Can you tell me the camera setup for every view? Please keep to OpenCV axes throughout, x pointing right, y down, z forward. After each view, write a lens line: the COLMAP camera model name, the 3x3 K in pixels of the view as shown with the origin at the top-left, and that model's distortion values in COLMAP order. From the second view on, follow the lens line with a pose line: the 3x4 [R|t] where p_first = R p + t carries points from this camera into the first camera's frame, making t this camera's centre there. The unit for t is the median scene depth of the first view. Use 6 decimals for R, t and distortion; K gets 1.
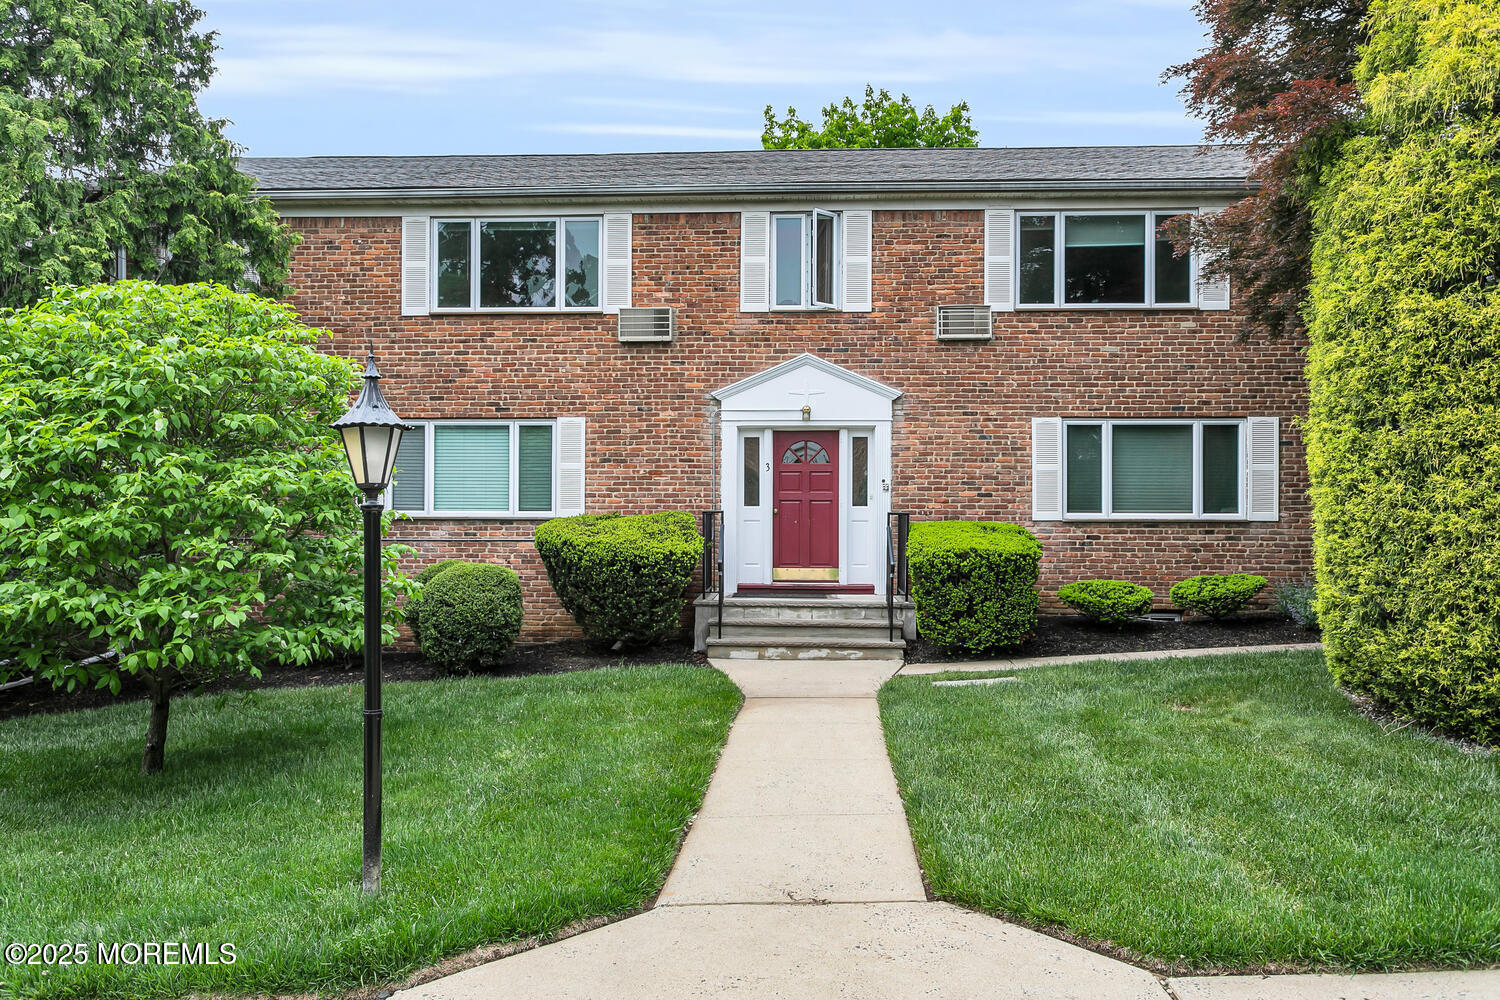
lens RADIAL K [[1076.6, 0, 751.5], [0, 1076.6, 496.4], [0, 0, 1]] dist [-0.007874, 0.002302]
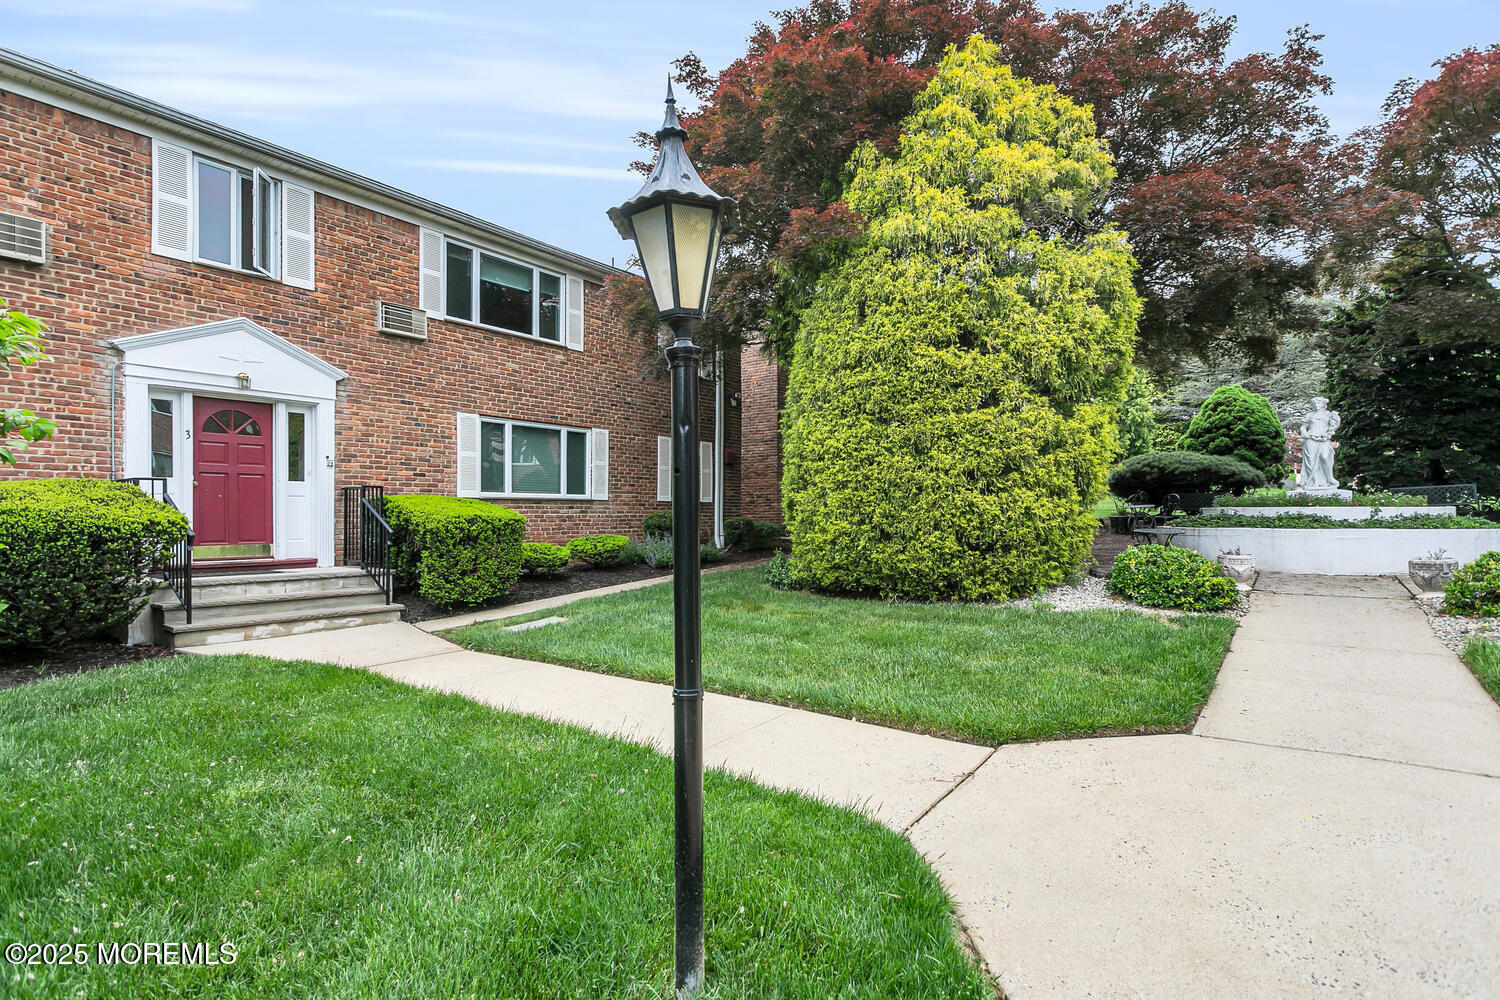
lens RADIAL K [[733.3, 0, 751.9], [0, 733.3, 517.0], [0, 0, 1]] dist [0.003009, 0.000222]
pose [[0.551969, -0.006520, 0.833839, -0.243135], [-0.002685, 0.999950, 0.009596, 0.035490], [-0.833860, -0.007536, 0.551924, 0.268551]]
